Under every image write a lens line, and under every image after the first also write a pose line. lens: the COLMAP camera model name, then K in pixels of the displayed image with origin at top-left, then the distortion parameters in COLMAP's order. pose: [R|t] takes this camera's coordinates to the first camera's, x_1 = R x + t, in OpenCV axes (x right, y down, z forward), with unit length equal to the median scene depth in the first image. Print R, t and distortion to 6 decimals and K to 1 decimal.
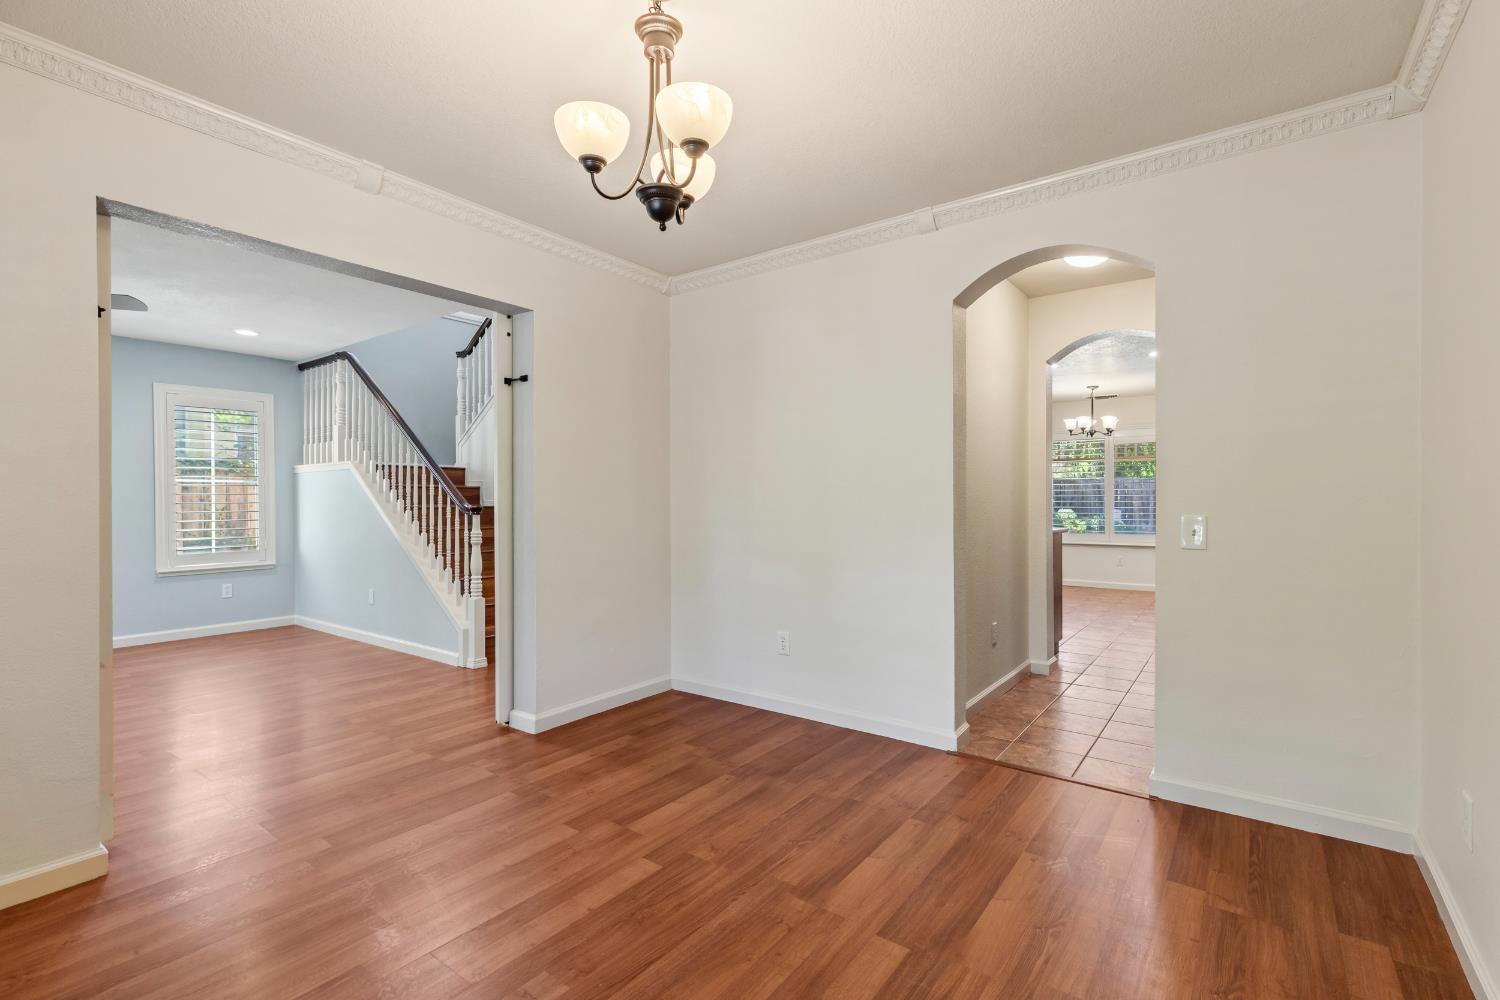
lens RADIAL K [[674.1, 0, 757.5], [0, 674.1, 501.5], [0, 0, 1]] dist [0.012312, -0.003863]
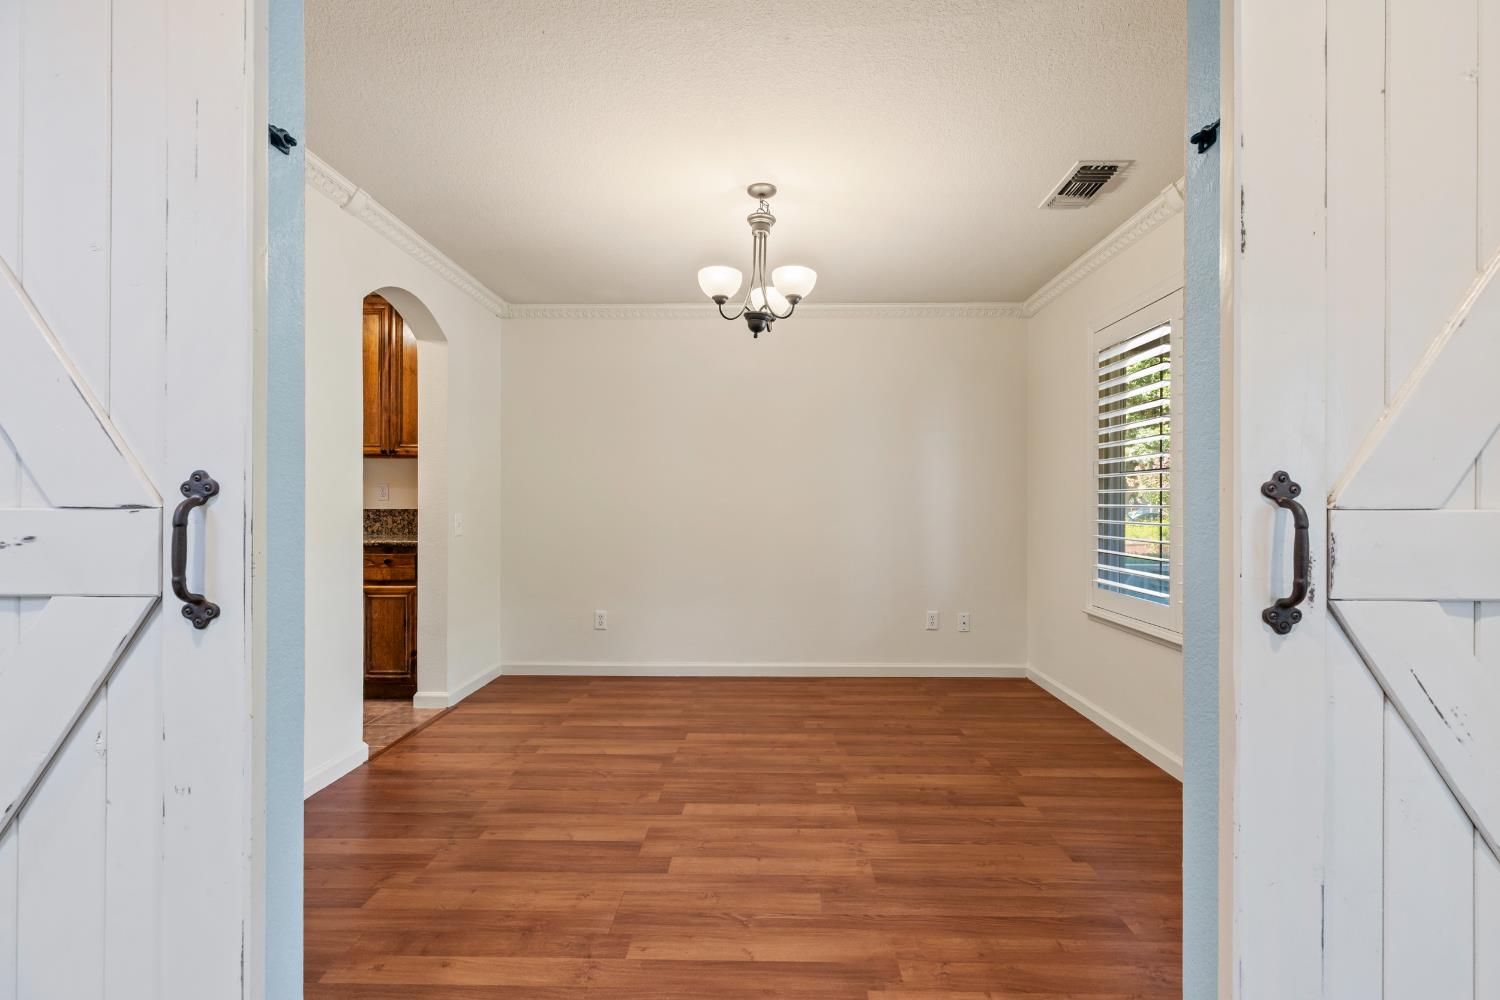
lens RADIAL K [[674.1, 0, 757.5], [0, 674.1, 502.9], [0, 0, 1]] dist [0.012312, -0.003863]
pose [[-0.574465, 0.002786, 0.818525, -1.066928], [0.002154, 0.999996, -0.001892, 0.000745], [-0.818526, 0.000677, -0.574468, 1.400446]]
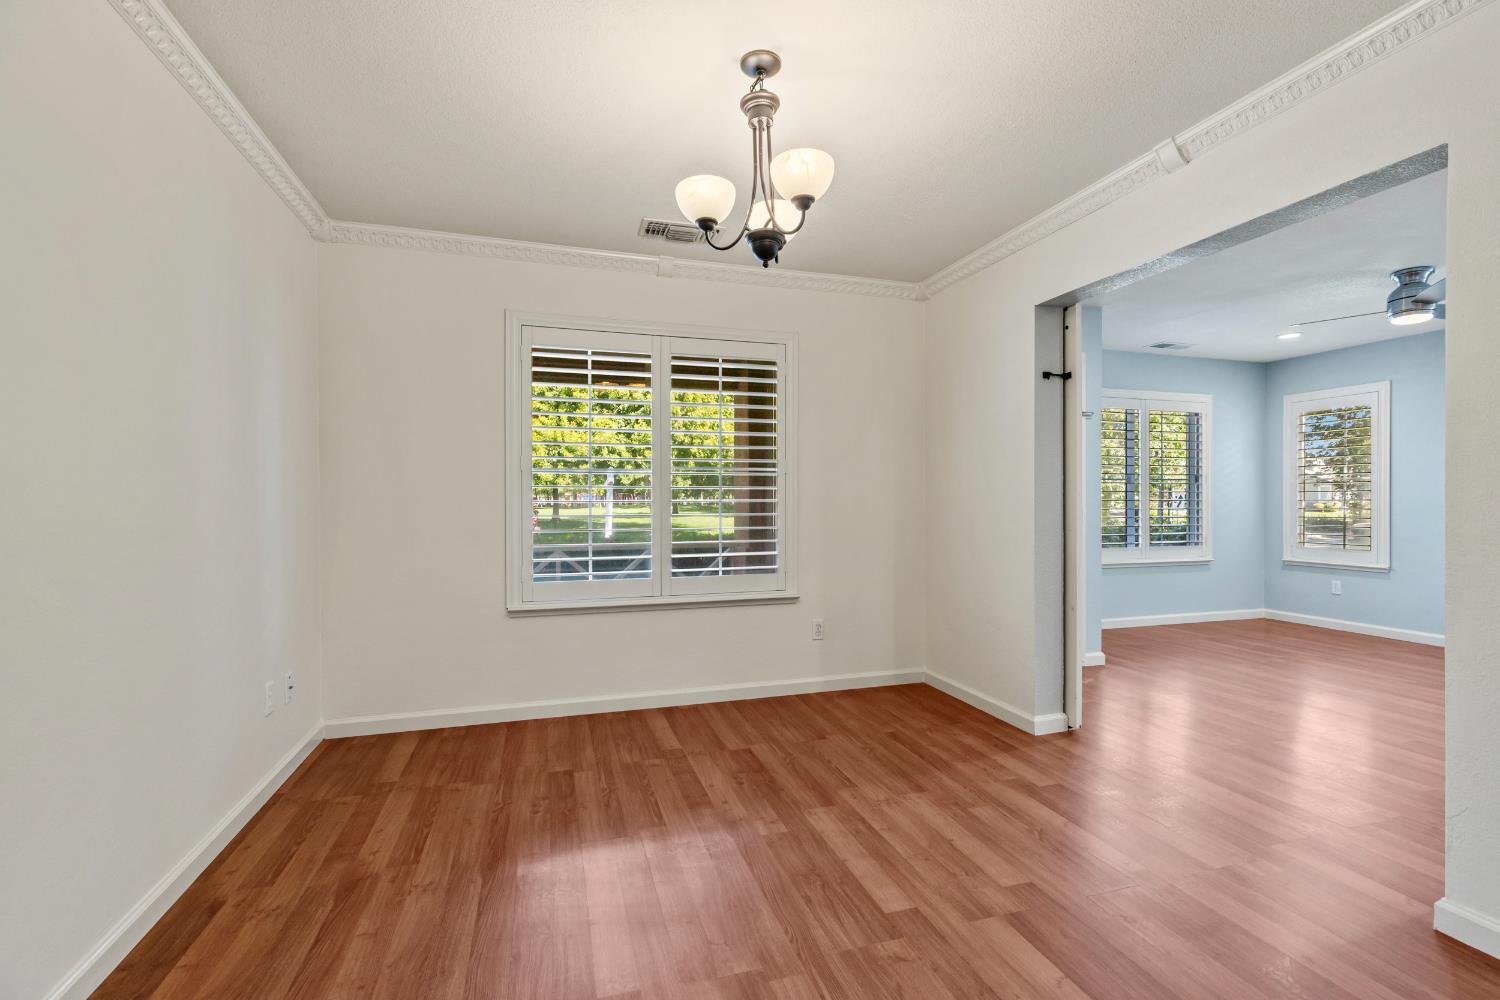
lens RADIAL K [[674.1, 0, 755.3], [0, 674.1, 505.9], [0, 0, 1]] dist [0.012312, -0.003863]
pose [[-0.587991, 0.005711, -0.808847, 0.591485], [-0.003891, 0.999944, 0.009889, 0.000081], [0.808858, 0.008961, -0.587936, 1.210632]]
